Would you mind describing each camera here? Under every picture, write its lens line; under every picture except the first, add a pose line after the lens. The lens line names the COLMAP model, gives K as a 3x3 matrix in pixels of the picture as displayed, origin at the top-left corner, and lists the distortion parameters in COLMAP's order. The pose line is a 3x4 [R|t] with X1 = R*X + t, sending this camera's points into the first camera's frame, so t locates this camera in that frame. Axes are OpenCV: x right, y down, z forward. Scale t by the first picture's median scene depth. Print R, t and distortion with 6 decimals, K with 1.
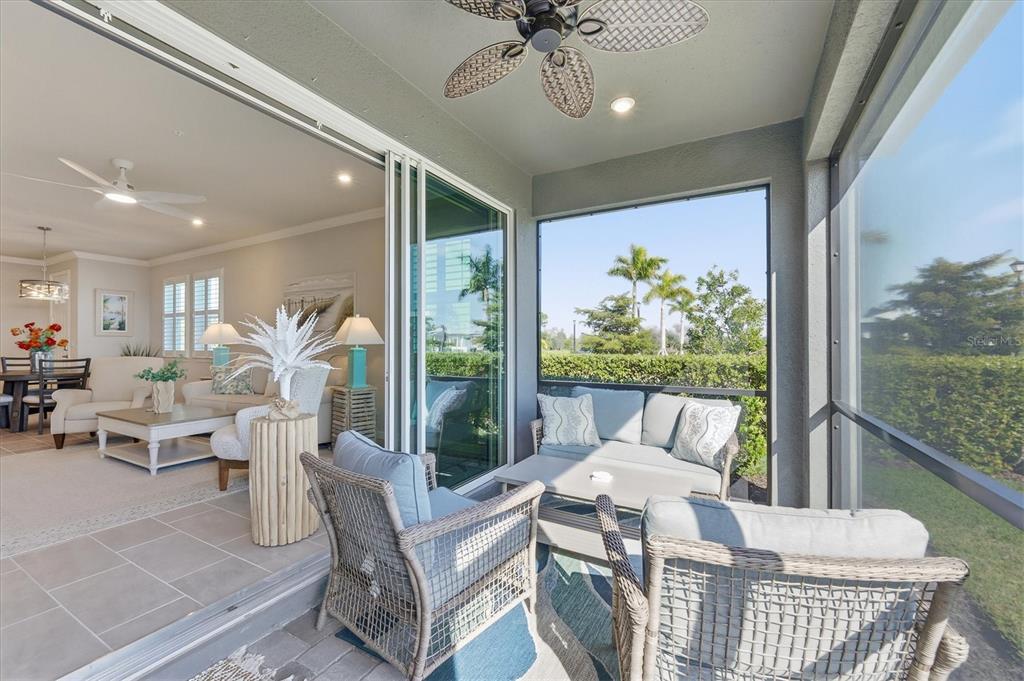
lens RADIAL K [[414.3, 0, 512.0], [0, 414.3, 340.5], [0, 0, 1]] dist [0.001618, 0.000008]
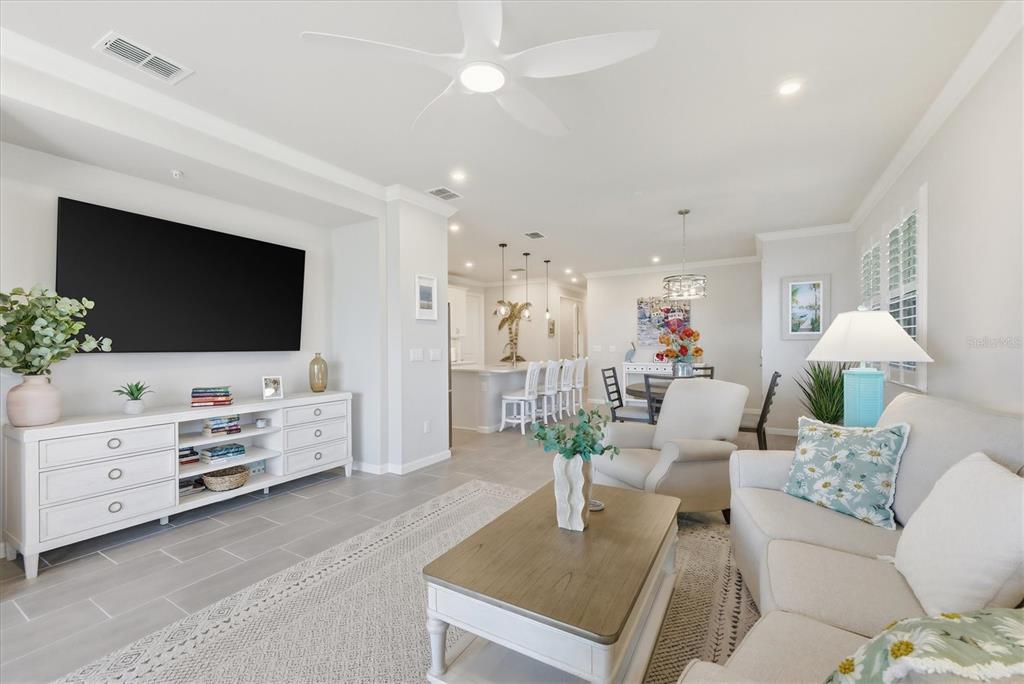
lens RADIAL K [[425.5, 0, 505.4], [0, 425.5, 346.2], [0, 0, 1]] dist [-0.000214, -0.000077]
pose [[-0.029374, 0.004618, -0.999558, -0.278729], [0.015733, 0.999868, 0.004157, -0.014470], [0.999445, -0.015604, -0.029443, 0.682126]]
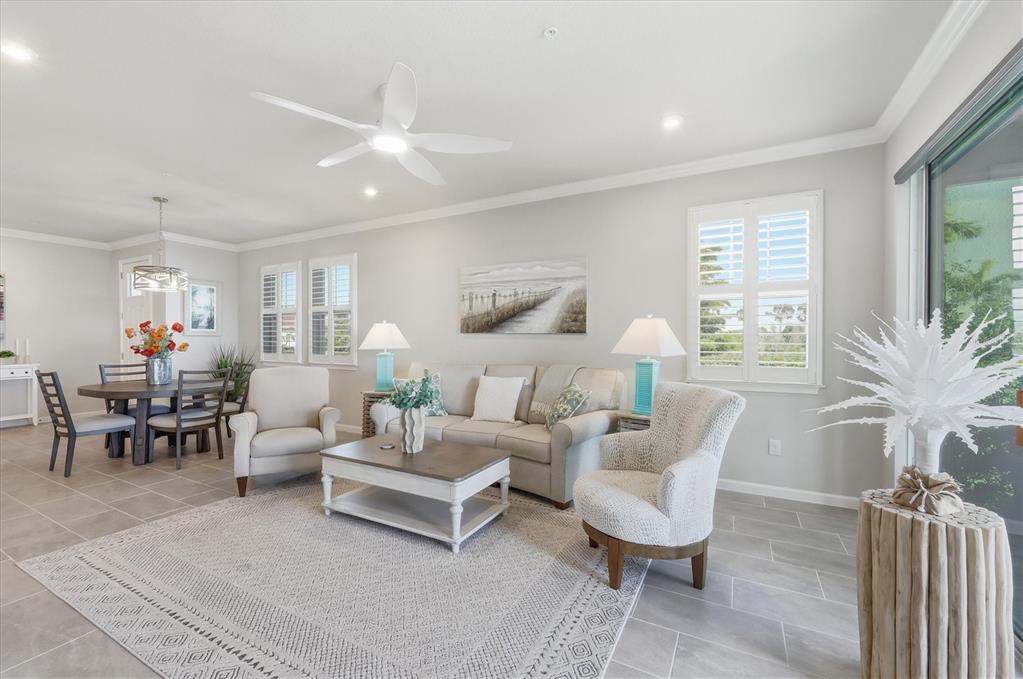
lens RADIAL K [[425.1, 0, 504.9], [0, 425.1, 343.7], [0, 0, 1]] dist [-0.000214, -0.000077]
pose [[0.999928, 0.003556, 0.011435, -0.498110], [-0.003795, 0.999773, 0.020987, -0.019974], [-0.011358, -0.021029, 0.999714, 0.195879]]
